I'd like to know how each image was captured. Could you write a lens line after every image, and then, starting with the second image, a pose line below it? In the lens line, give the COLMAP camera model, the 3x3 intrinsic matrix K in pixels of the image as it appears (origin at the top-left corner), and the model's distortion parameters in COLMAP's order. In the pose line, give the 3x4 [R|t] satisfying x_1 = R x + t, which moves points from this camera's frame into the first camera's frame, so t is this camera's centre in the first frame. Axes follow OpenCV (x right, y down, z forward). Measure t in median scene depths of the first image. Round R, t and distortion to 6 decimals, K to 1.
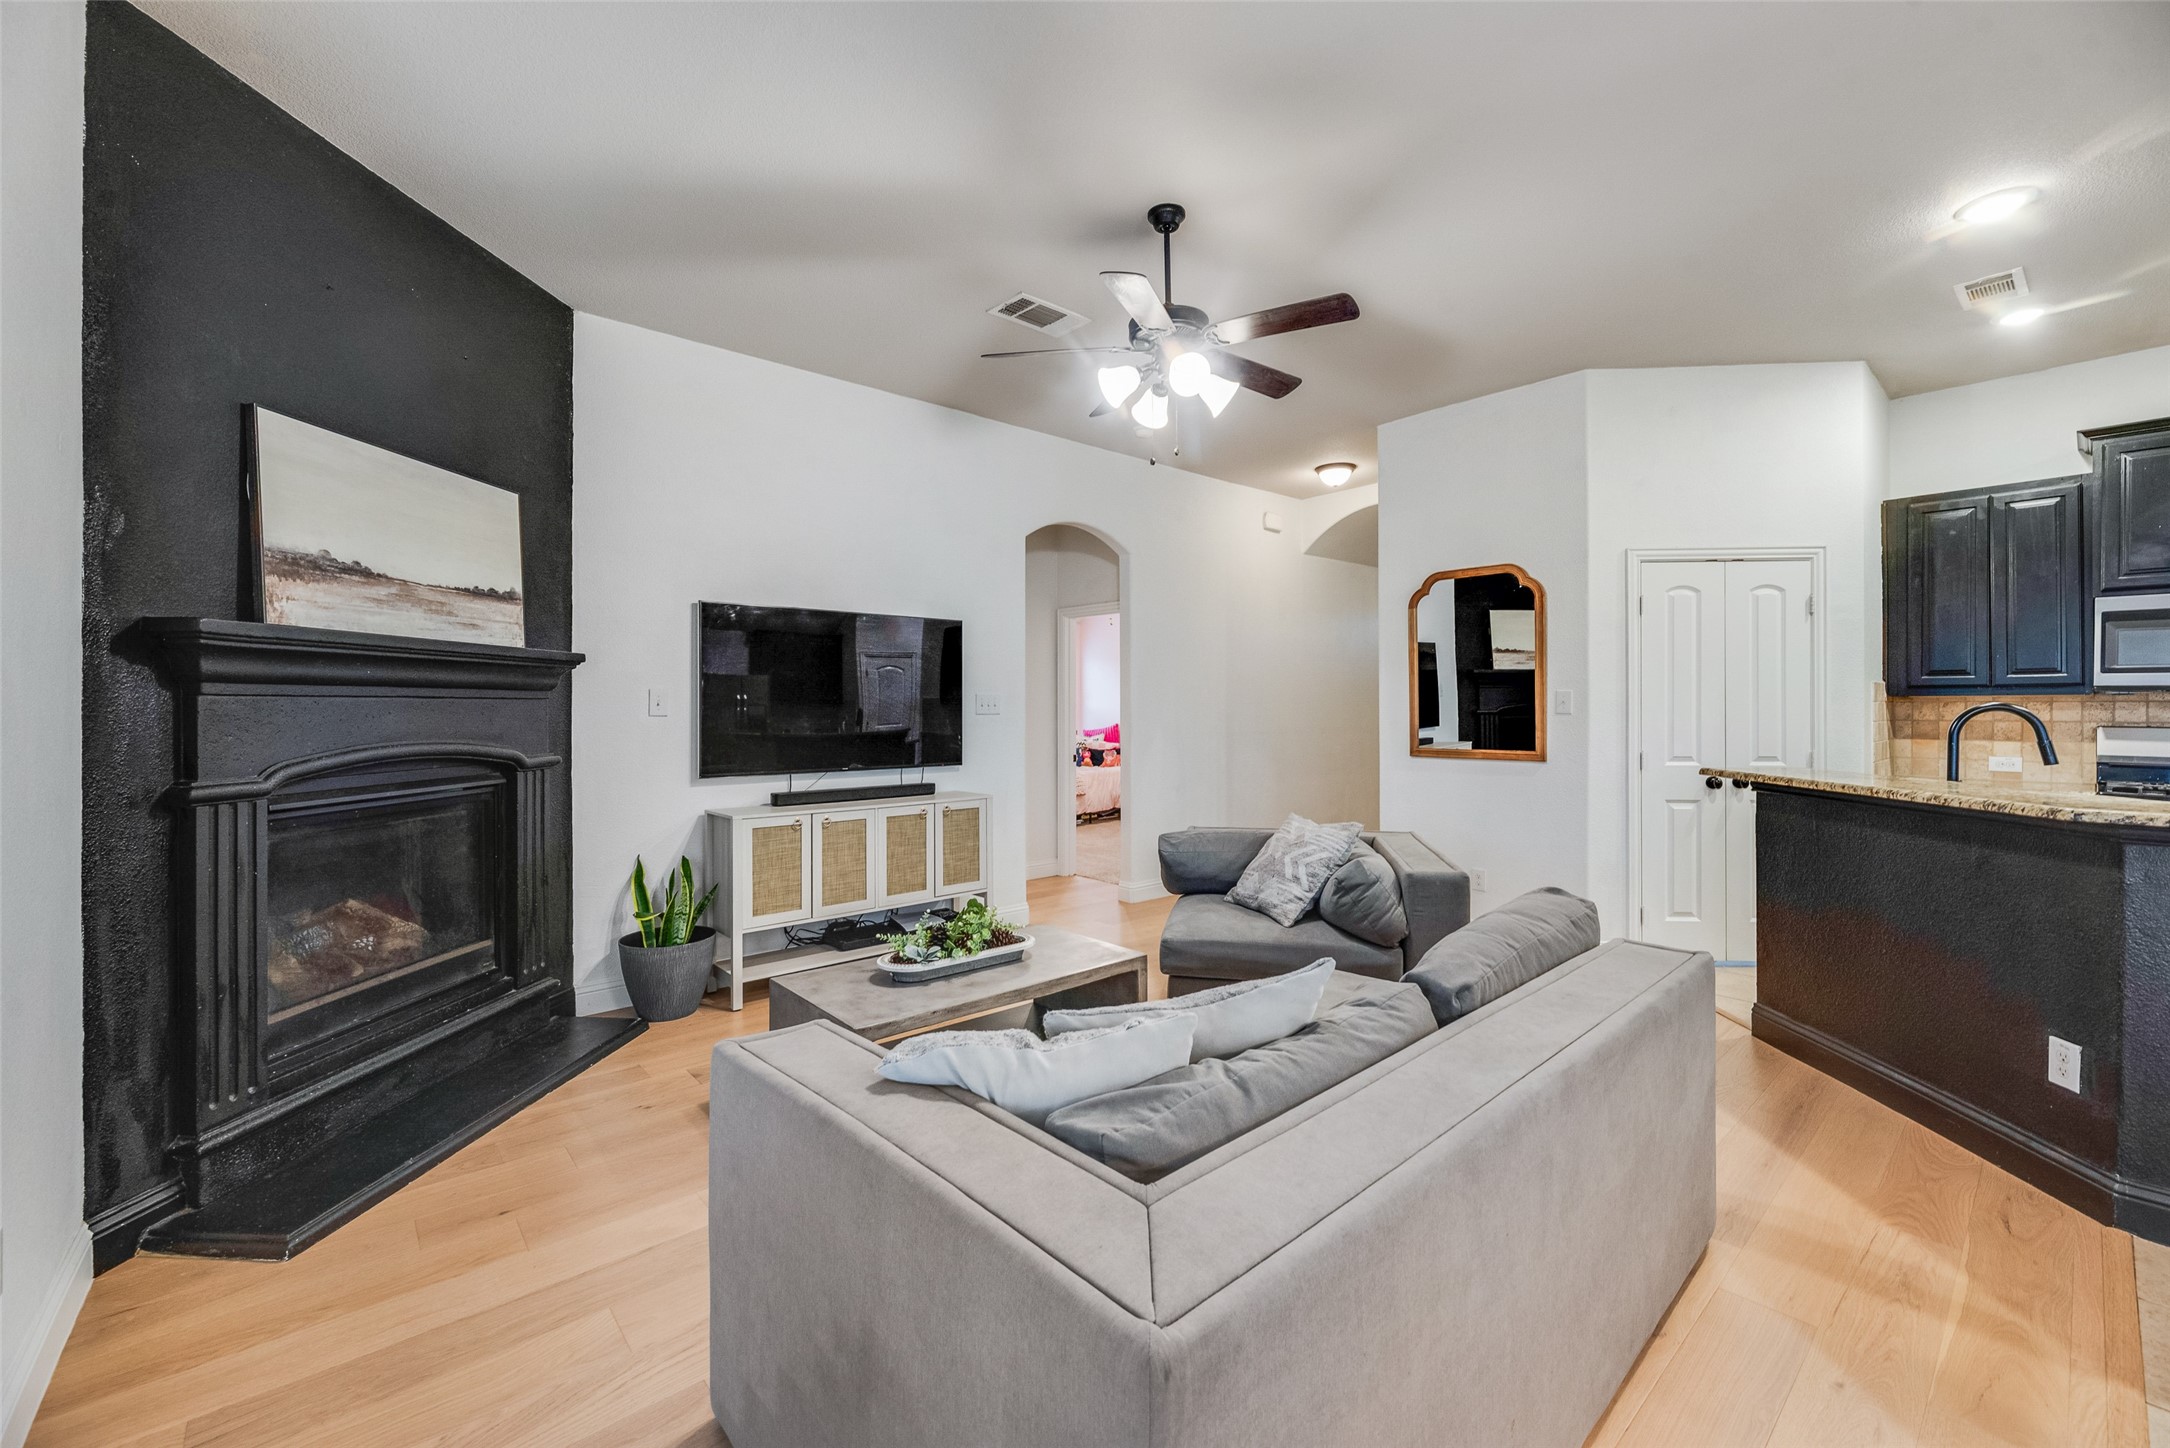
lens RADIAL K [[882.8, 0, 1084.1], [0, 882.8, 707.8], [0, 0, 1]] dist [-0.000651, 0.000255]
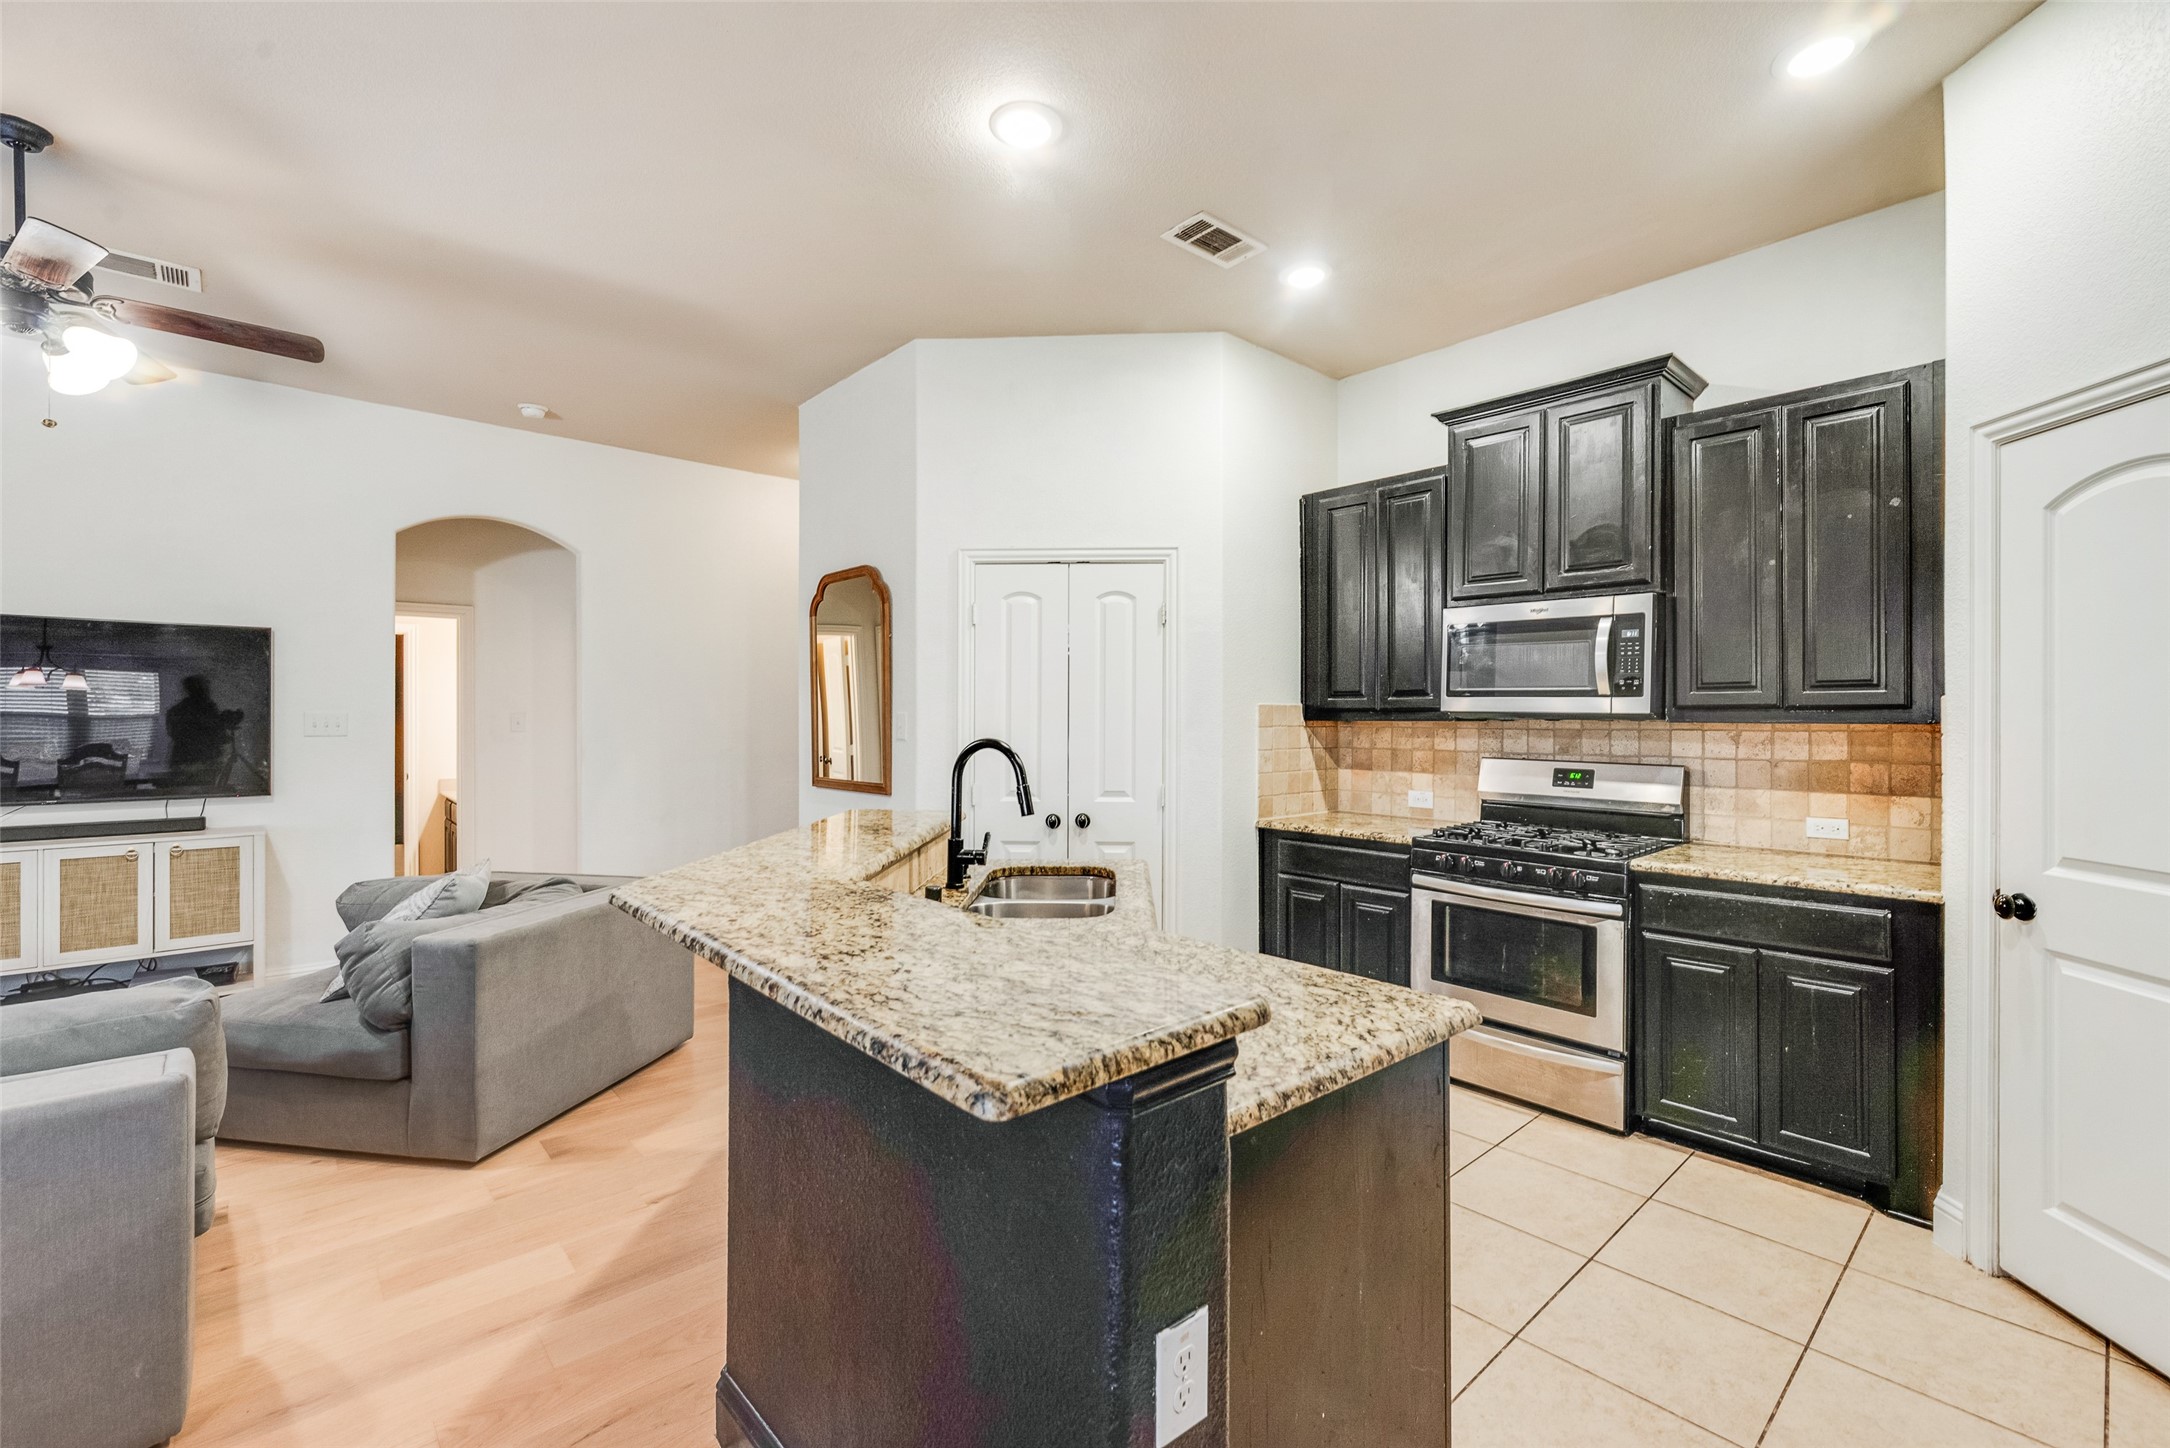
lens RADIAL K [[917.8, 0, 1085.7], [0, 917.8, 718.1], [0, 0, 1]] dist [-0.001996, -0.000347]
pose [[0.999889, 0.003776, 0.014443, 0.966770], [-0.003787, 0.999993, 0.000713, -0.021841], [-0.014440, -0.000768, 0.999895, 0.137564]]
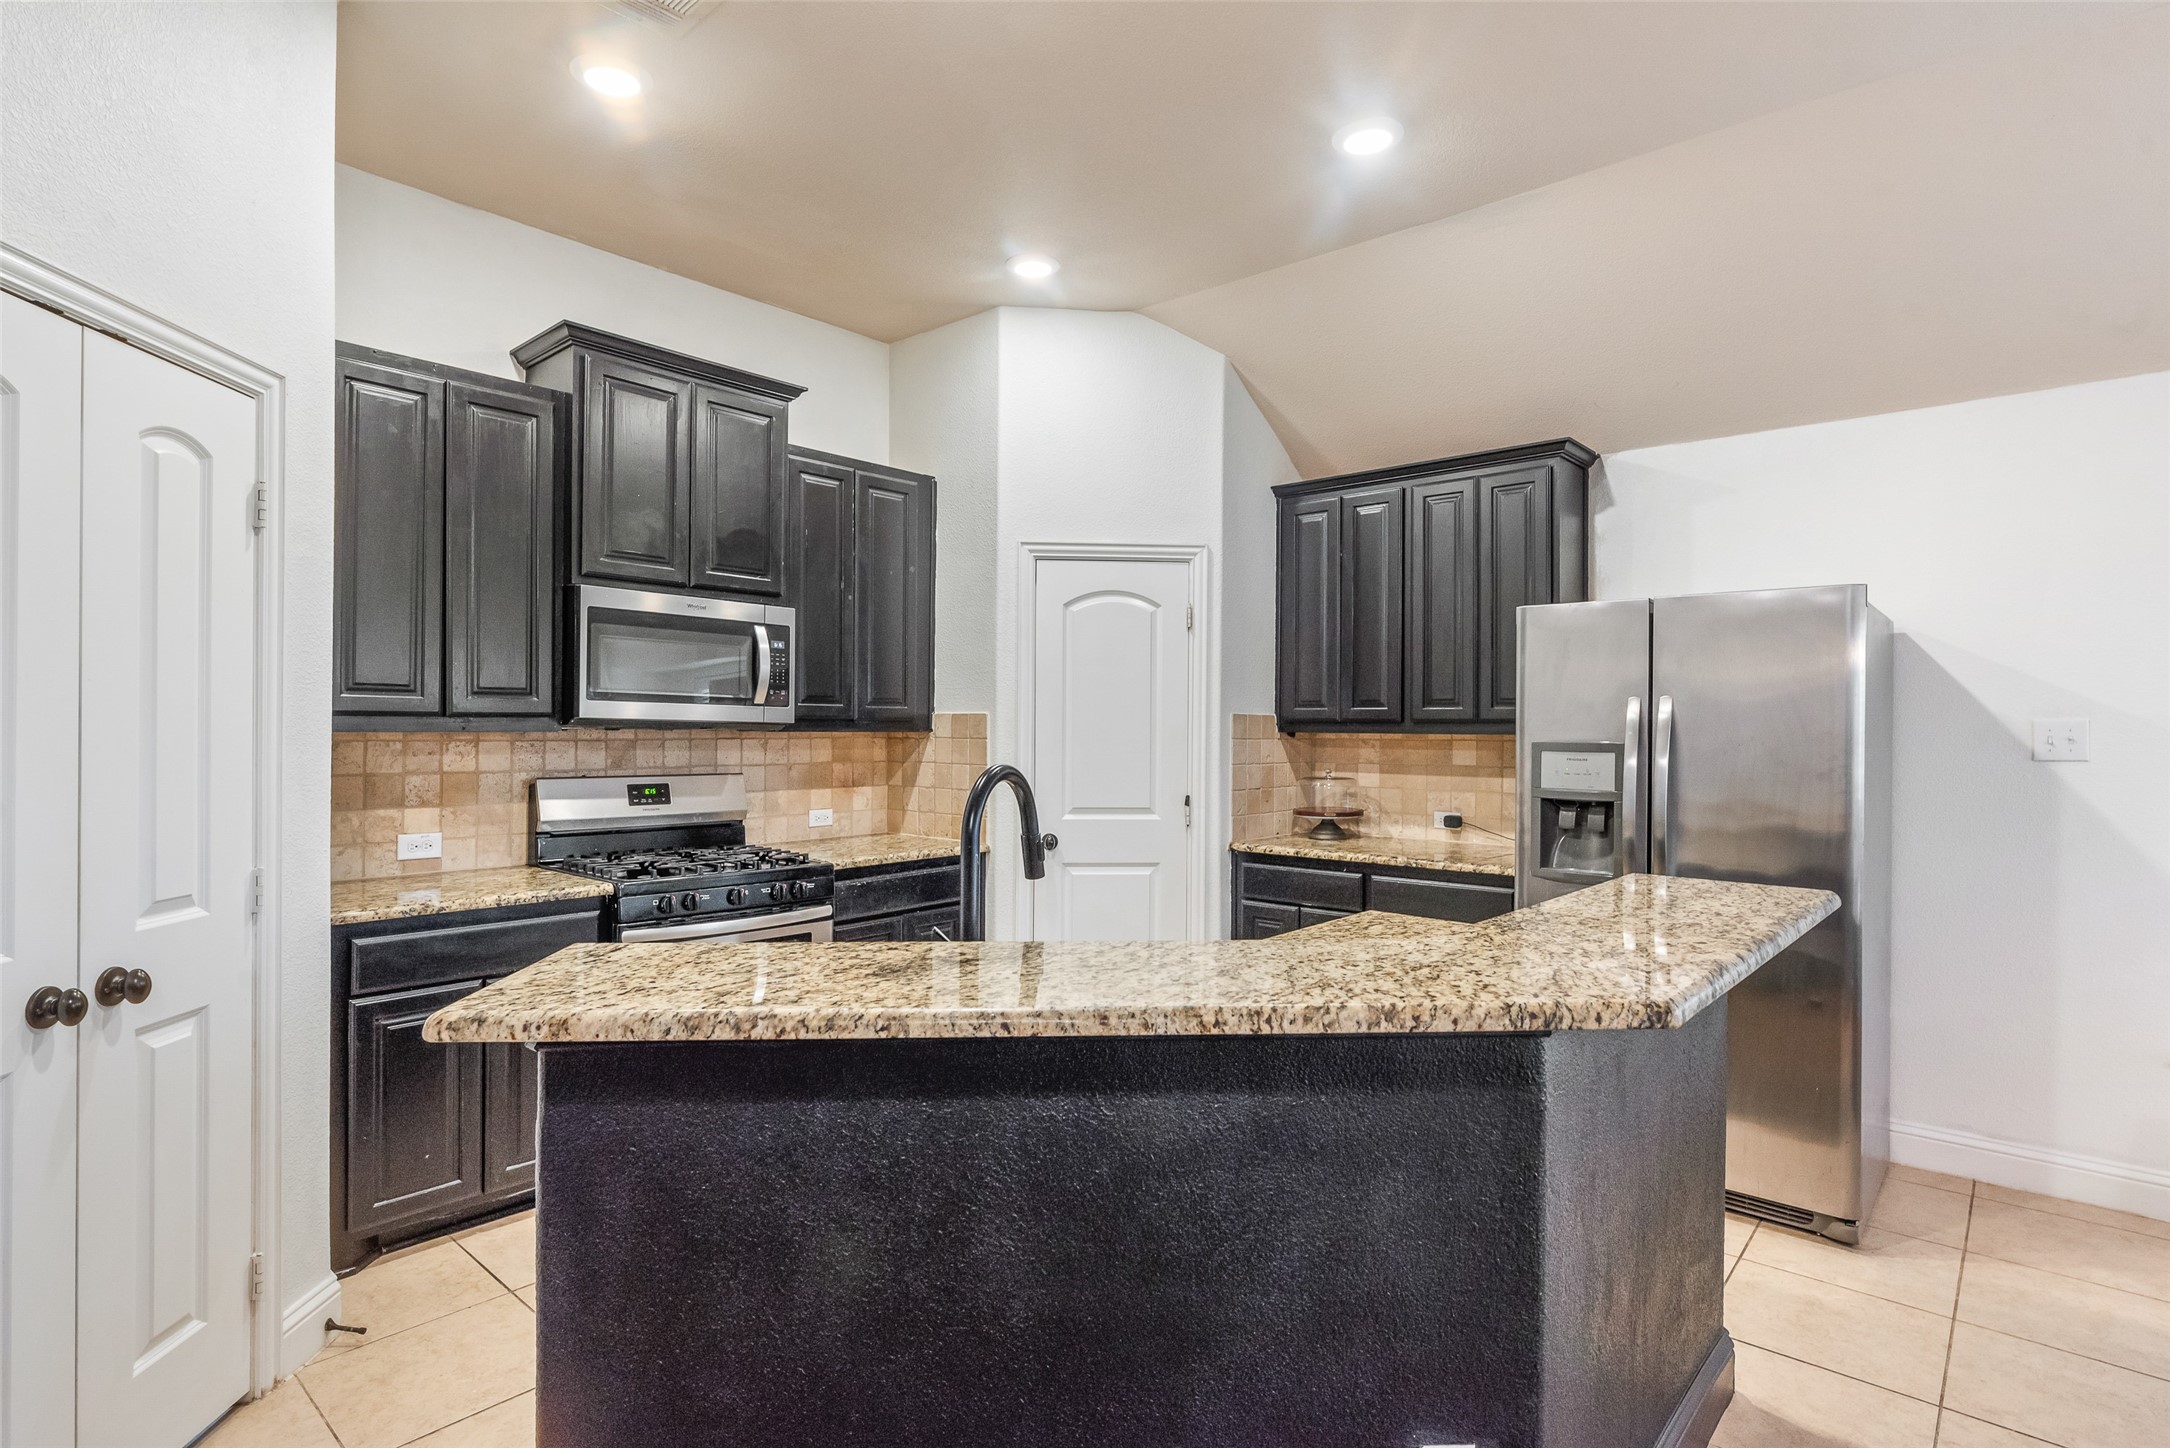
lens RADIAL K [[1083.7, 0, 1097.3], [0, 1083.7, 723.1], [0, 0, 1]] dist [-0.004943, -0.001218]
pose [[-0.135697, 0.006103, 0.990732, 0.366540], [-0.003516, 0.999972, -0.006641, -0.021396], [-0.990744, -0.004385, -0.135672, 0.897435]]
